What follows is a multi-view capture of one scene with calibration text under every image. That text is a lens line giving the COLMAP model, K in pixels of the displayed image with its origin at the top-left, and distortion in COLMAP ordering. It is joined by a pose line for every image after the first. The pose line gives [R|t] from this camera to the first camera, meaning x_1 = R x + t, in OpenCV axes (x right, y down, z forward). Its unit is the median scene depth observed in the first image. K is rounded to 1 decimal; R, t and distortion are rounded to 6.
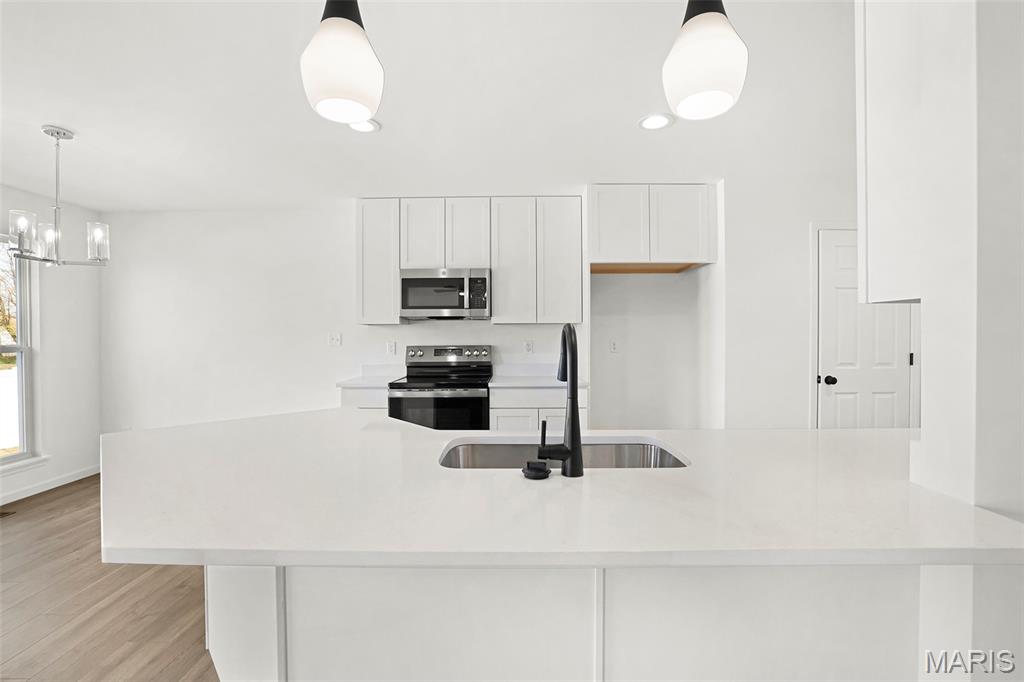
lens RADIAL K [[441.0, 0, 520.3], [0, 441.0, 336.9], [0, 0, 1]] dist [-0.002344, -0.000005]
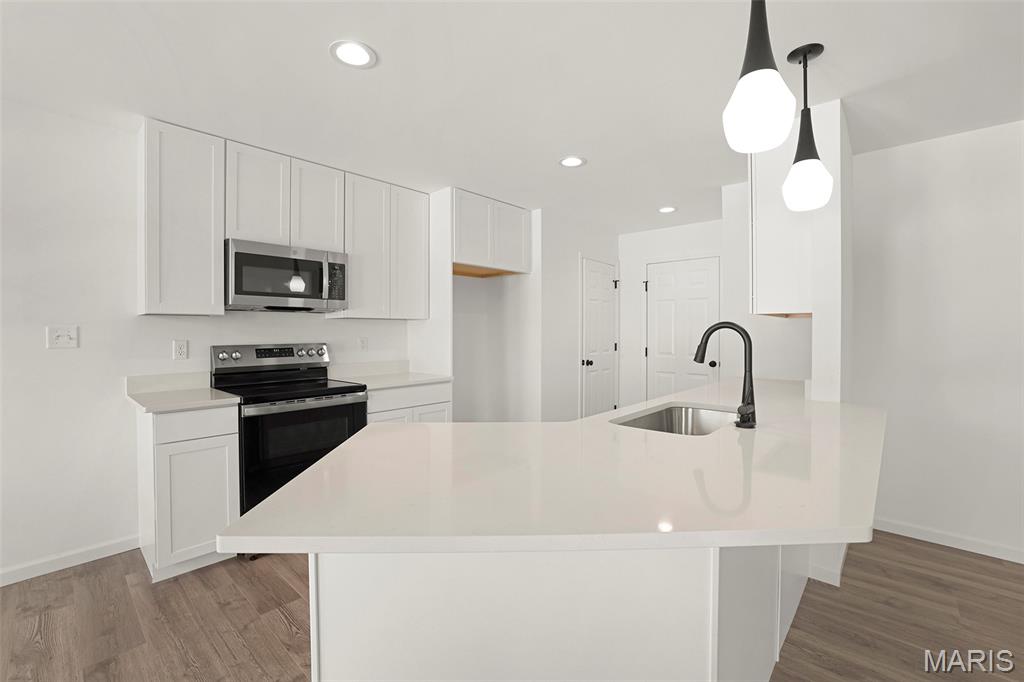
lens RADIAL K [[441.0, 0, 520.3], [0, 441.0, 336.9], [0, 0, 1]] dist [-0.002344, -0.000005]
pose [[0.668494, -0.006043, 0.743693, -0.484296], [-0.002352, 0.999945, 0.010239, -0.002242], [-0.743714, -0.008594, 0.668443, 0.164013]]
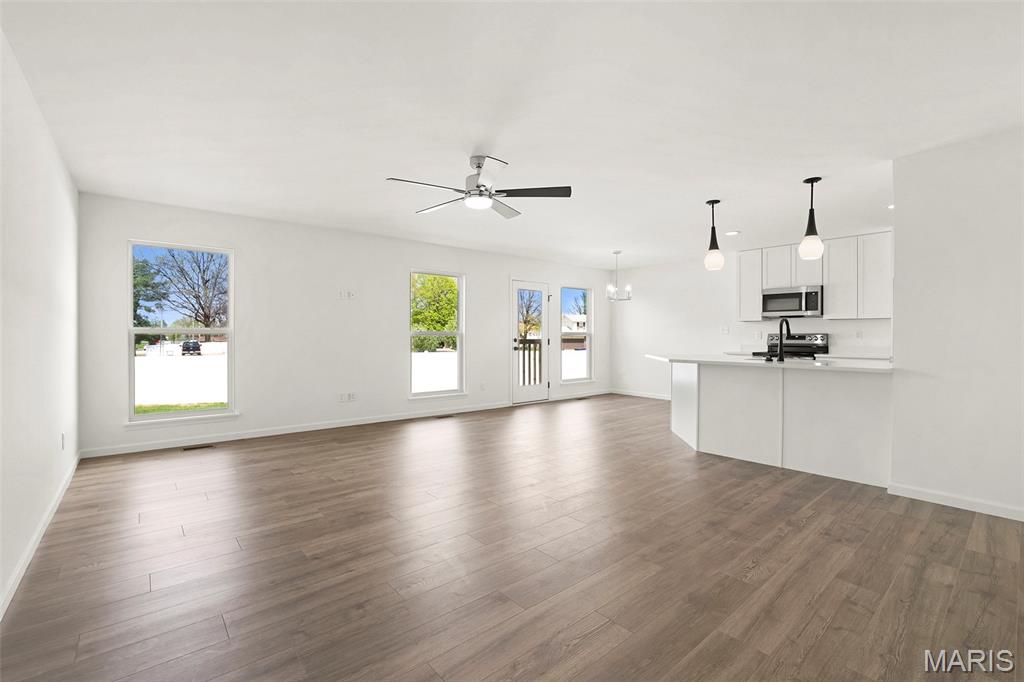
lens RADIAL K [[441.0, 0, 520.3], [0, 441.0, 336.9], [0, 0, 1]] dist [-0.002344, -0.000005]
pose [[0.664190, 0.008400, -0.747517, 0.401528], [-0.001516, 0.999950, 0.009889, 0.019019], [0.747562, -0.005435, 0.664169, -0.883726]]
